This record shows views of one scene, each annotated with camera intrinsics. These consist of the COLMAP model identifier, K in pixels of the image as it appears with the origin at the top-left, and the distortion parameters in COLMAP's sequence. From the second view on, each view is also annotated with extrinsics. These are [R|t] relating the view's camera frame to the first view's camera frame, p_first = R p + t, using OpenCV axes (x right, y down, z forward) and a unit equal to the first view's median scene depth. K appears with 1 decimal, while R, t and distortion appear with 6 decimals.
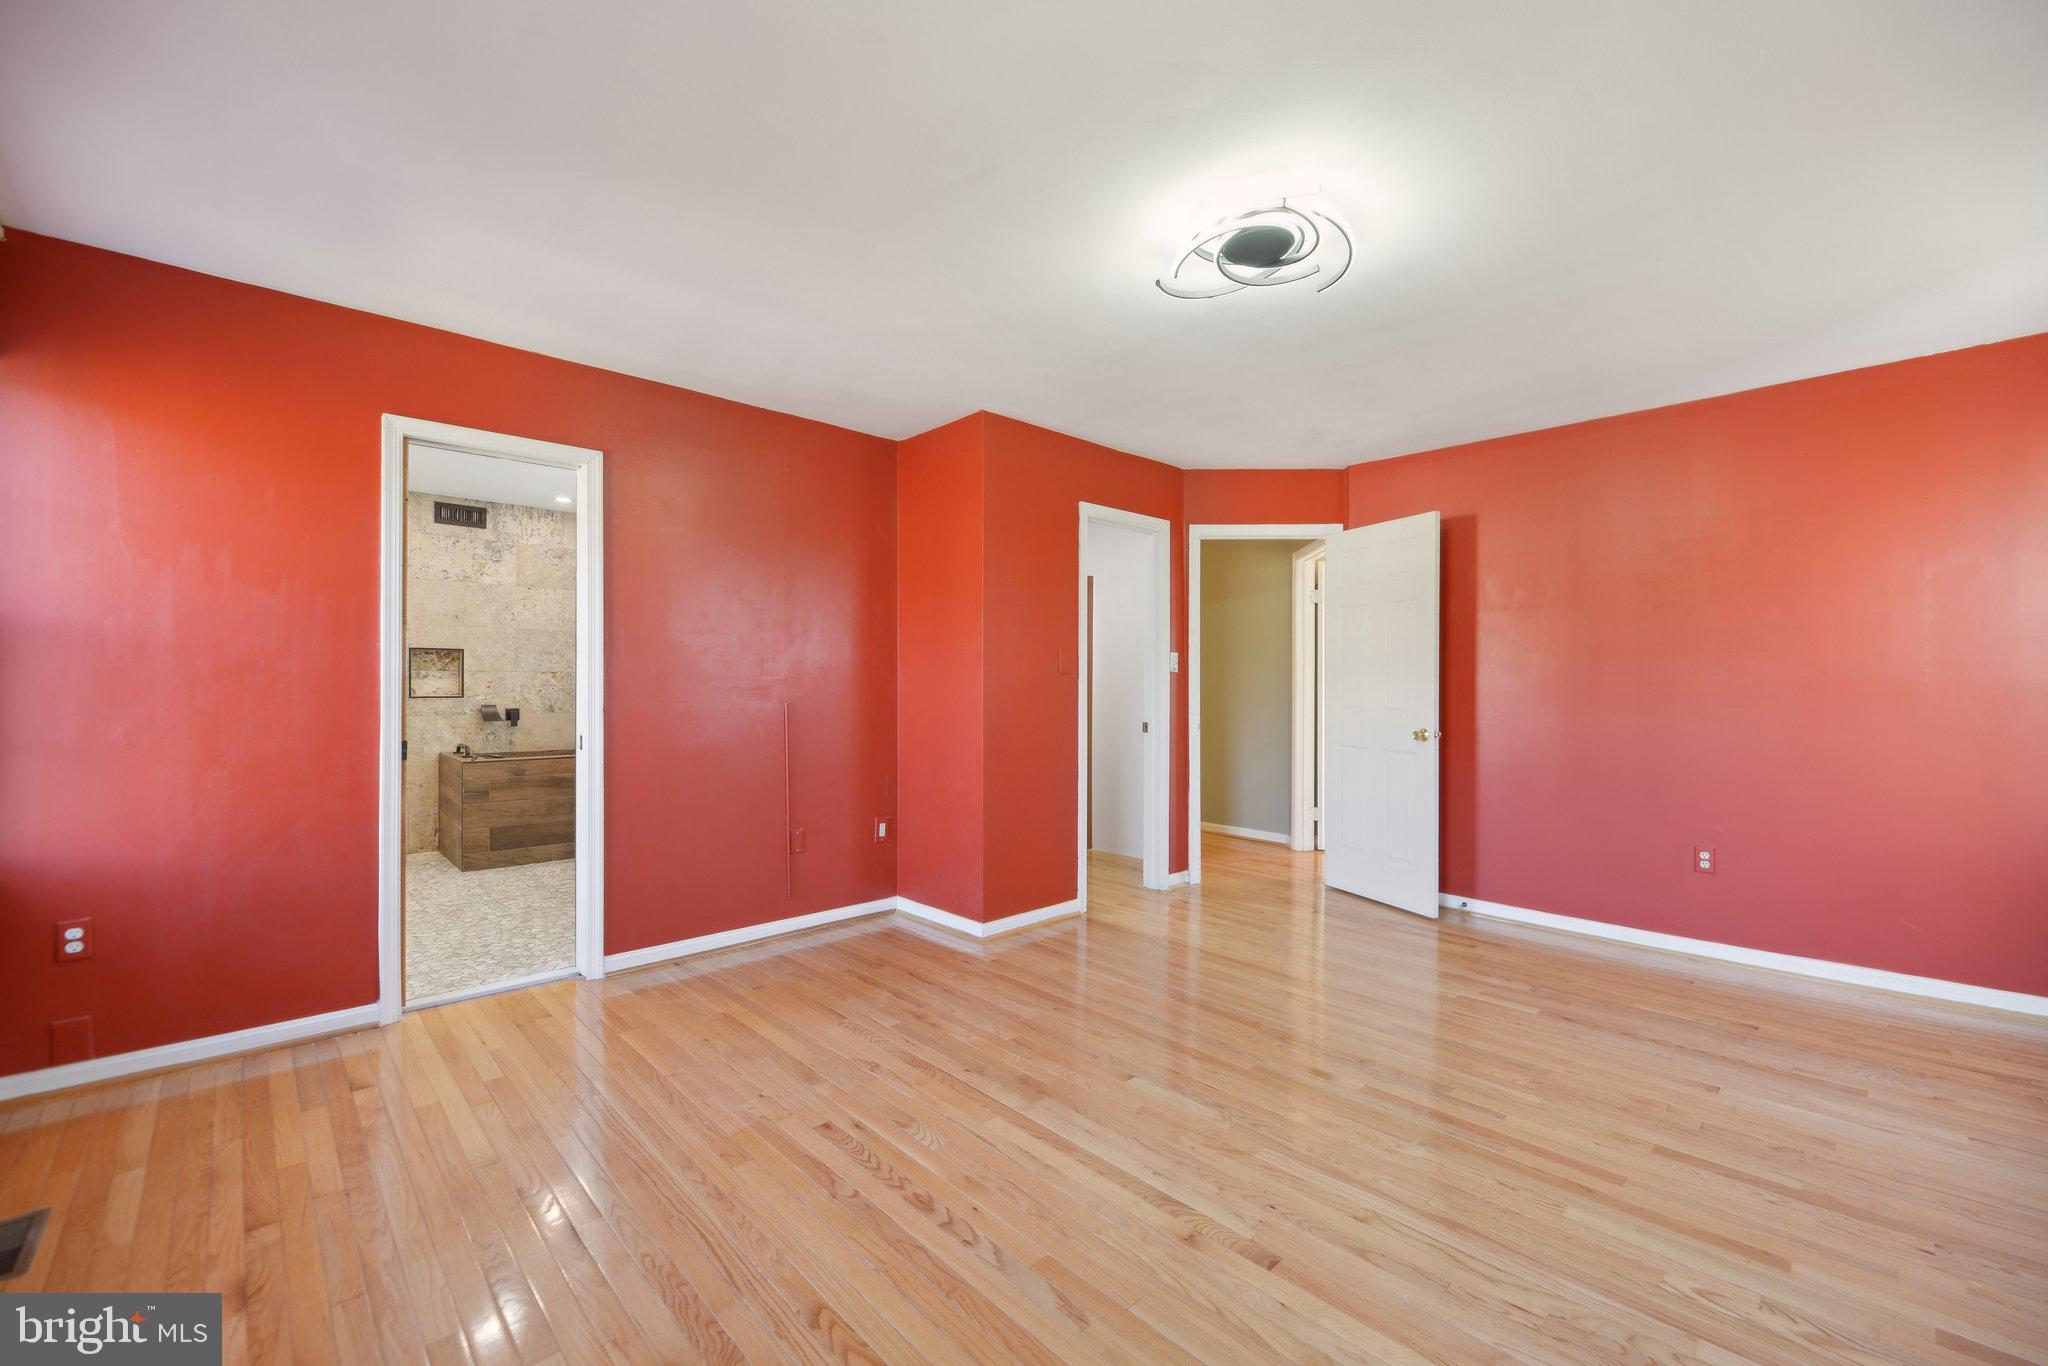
lens RADIAL K [[853.7, 0, 1061.7], [0, 853.7, 682.2], [0, 0, 1]] dist [0.000447, -0.002226]
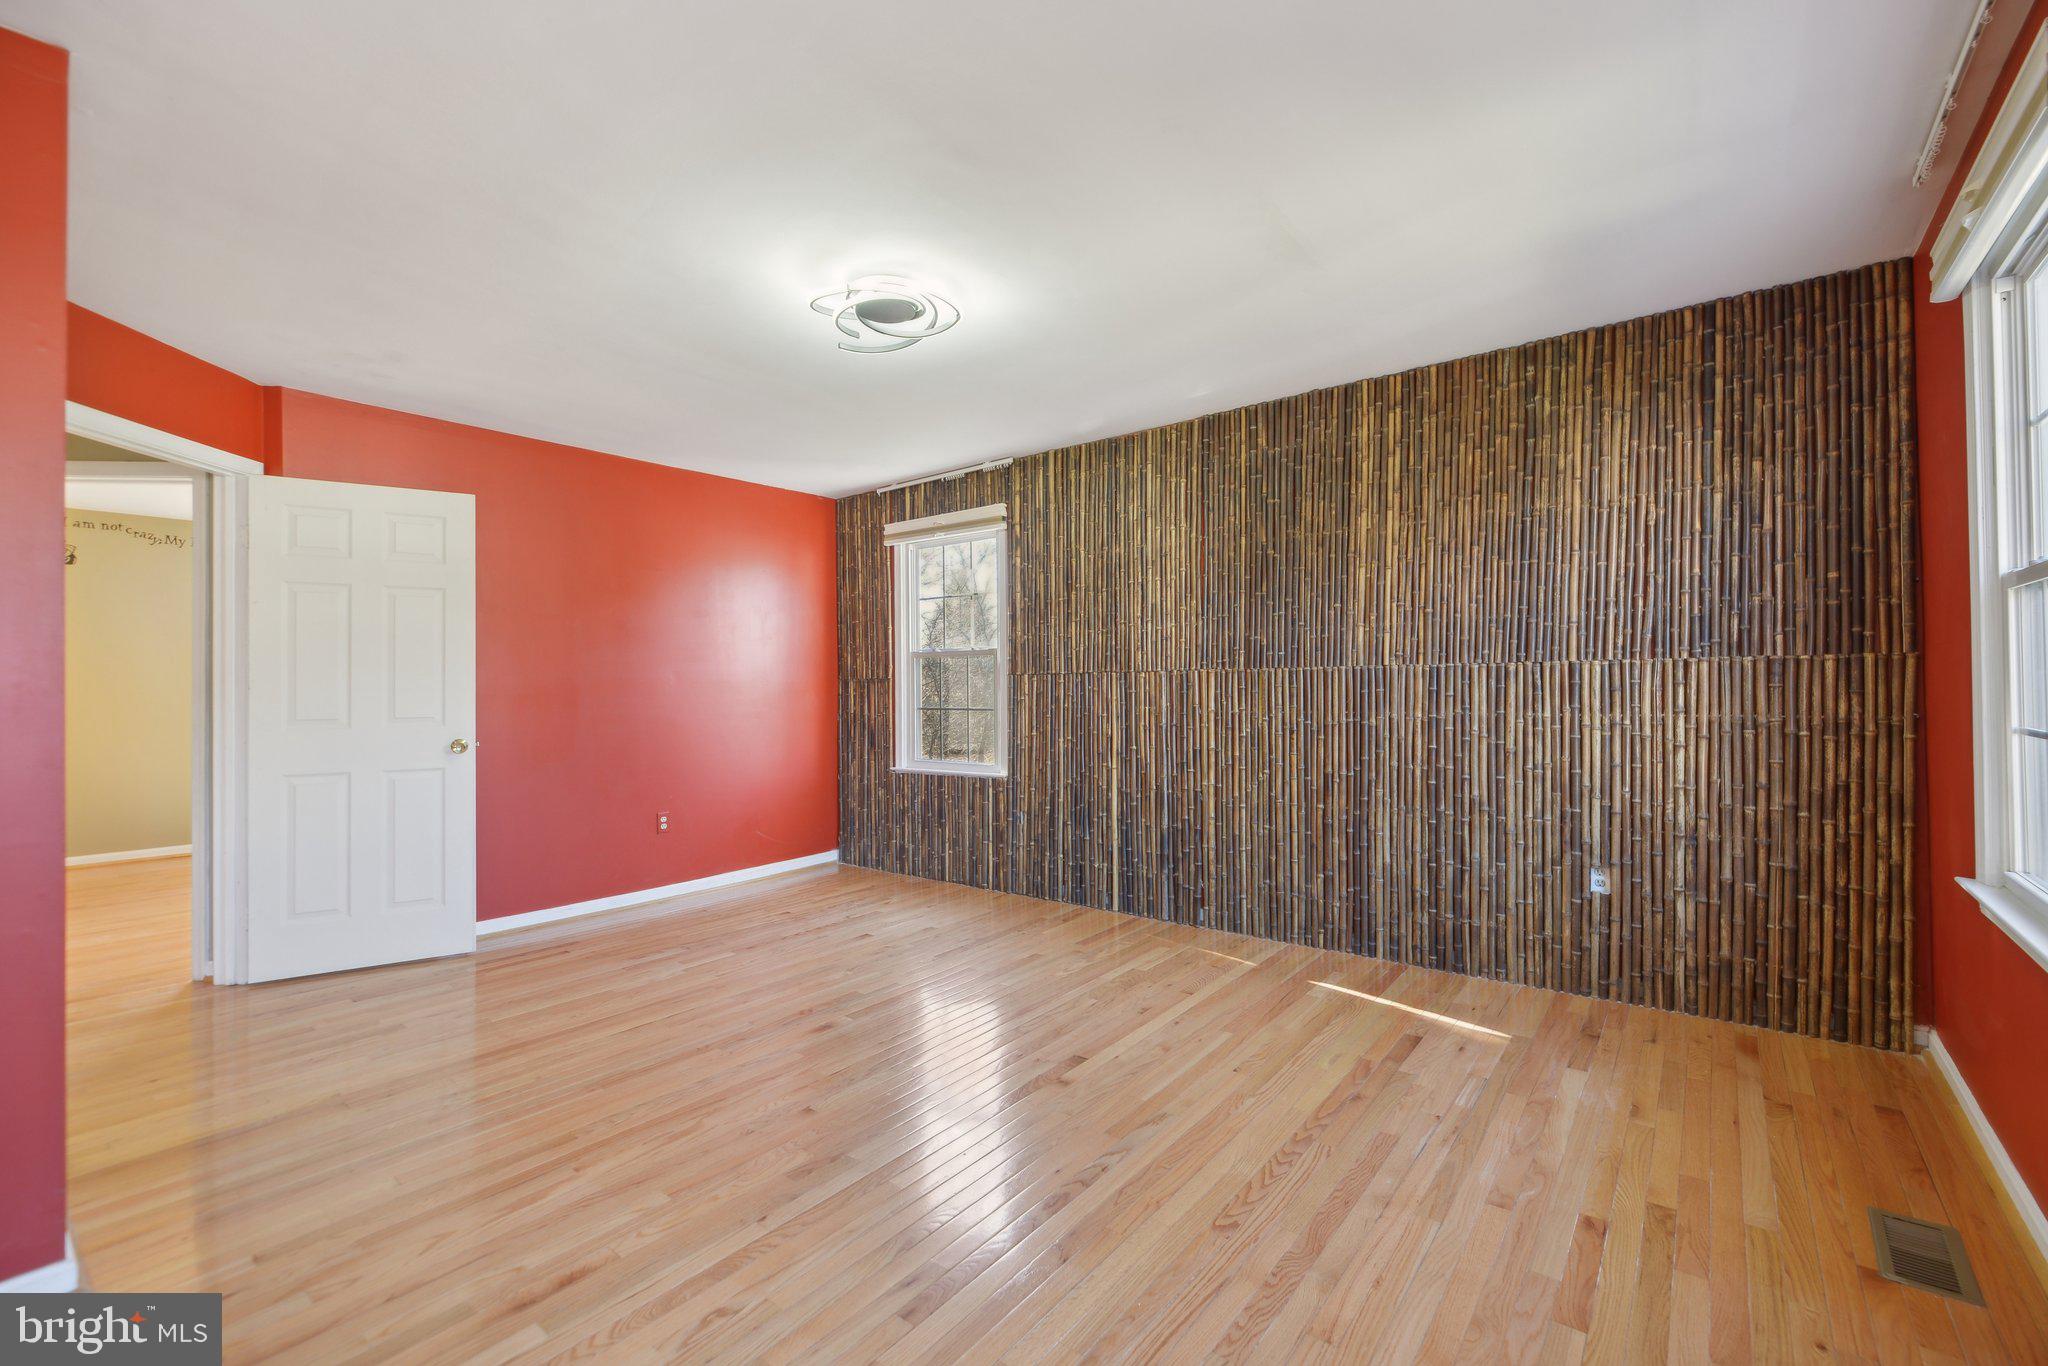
lens RADIAL K [[853.7, 0, 1035.5], [0, 853.7, 677.4], [0, 0, 1]] dist [0.000447, -0.002226]
pose [[-0.120146, 0.004605, 0.992746, -0.390467], [0.010091, 0.999943, -0.003417, -0.002195], [-0.992705, 0.009607, -0.120186, 0.382750]]
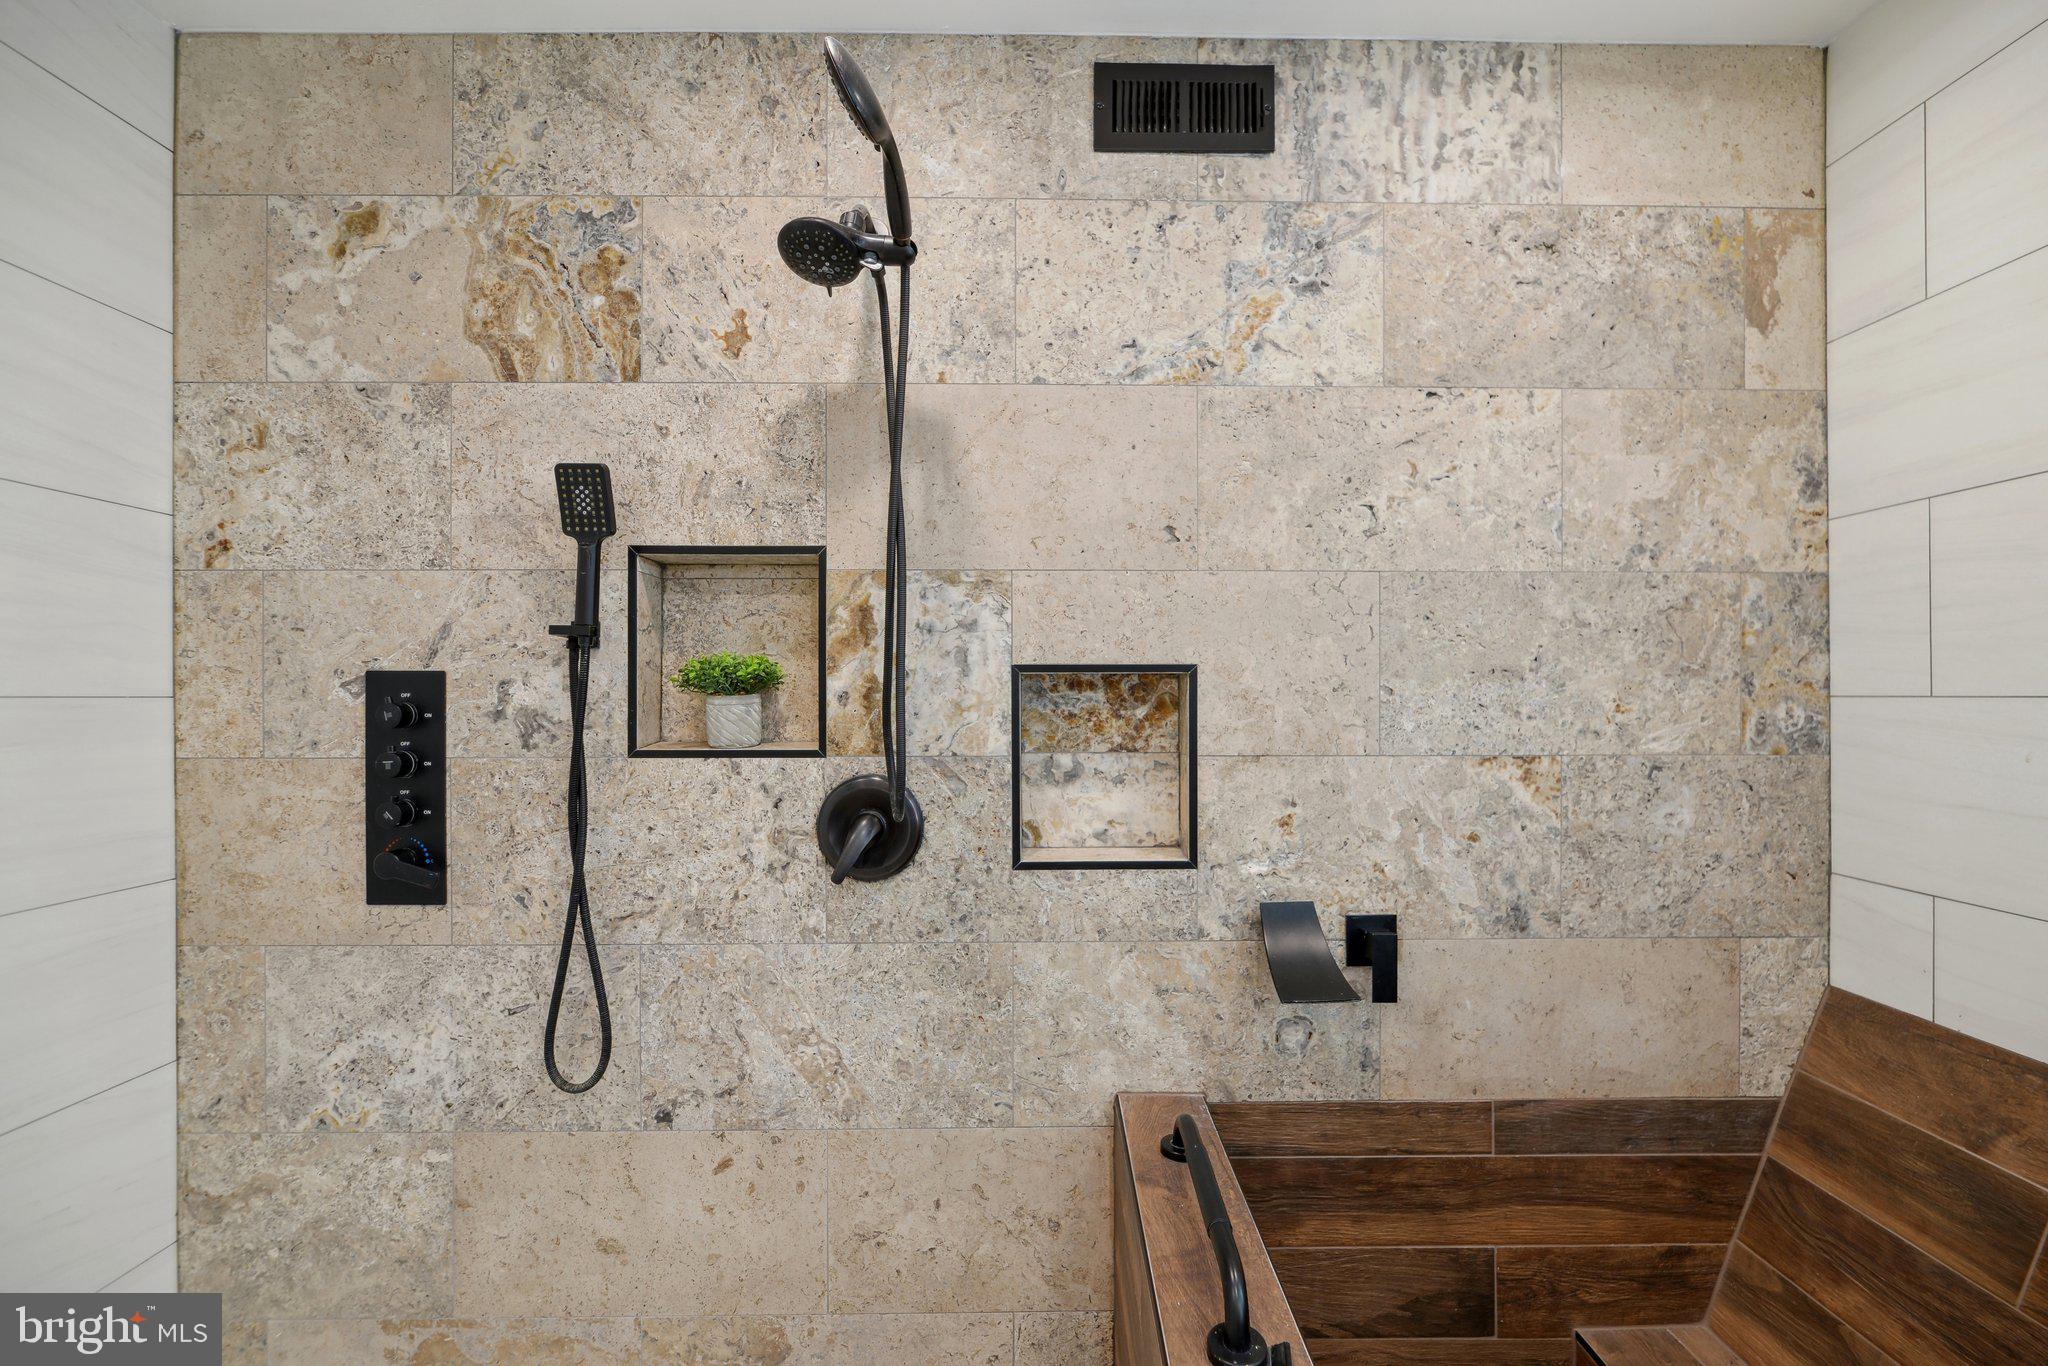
lens RADIAL K [[853.7, 0, 1034.6], [0, 853.7, 694.5], [0, 0, 1]] dist [0.000447, -0.002226]
pose [[0.719736, -0.003879, -0.694237, -0.574847], [0.004552, 0.999989, -0.000868, -0.030961], [0.694233, -0.002536, 0.719746, 0.806746]]
